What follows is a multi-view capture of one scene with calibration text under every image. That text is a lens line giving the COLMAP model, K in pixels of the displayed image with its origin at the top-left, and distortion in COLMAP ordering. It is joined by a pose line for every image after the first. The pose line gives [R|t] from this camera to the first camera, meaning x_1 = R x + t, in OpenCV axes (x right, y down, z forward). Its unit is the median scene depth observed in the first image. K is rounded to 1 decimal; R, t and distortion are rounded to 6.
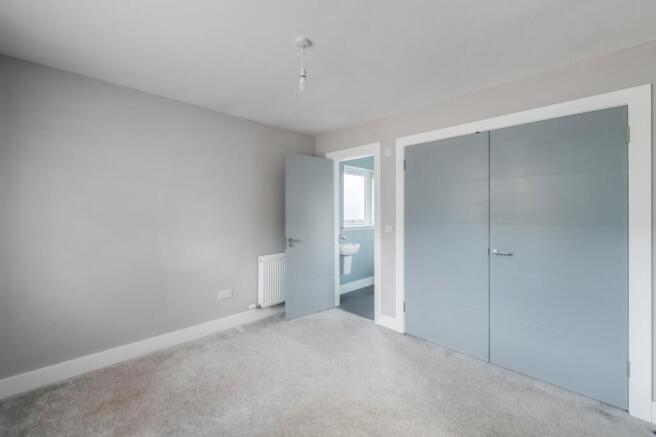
lens RADIAL K [[265.6, 0, 328.4], [0, 265.6, 216.0], [0, 0, 1]] dist [-0.002235, -0.000135]
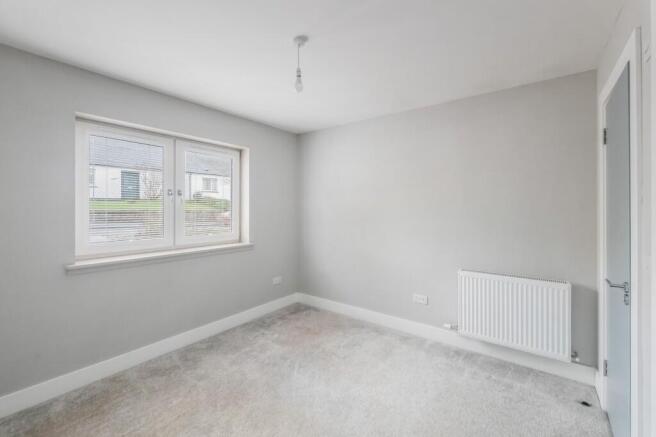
lens RADIAL K [[265.6, 0, 330.9], [0, 265.6, 213.5], [0, 0, 1]] dist [-0.002235, -0.000135]
pose [[0.150095, 0.006638, -0.988649, 0.635198], [-0.003972, 0.999973, 0.006111, -0.016969], [0.988664, 0.003010, 0.150117, 0.690429]]
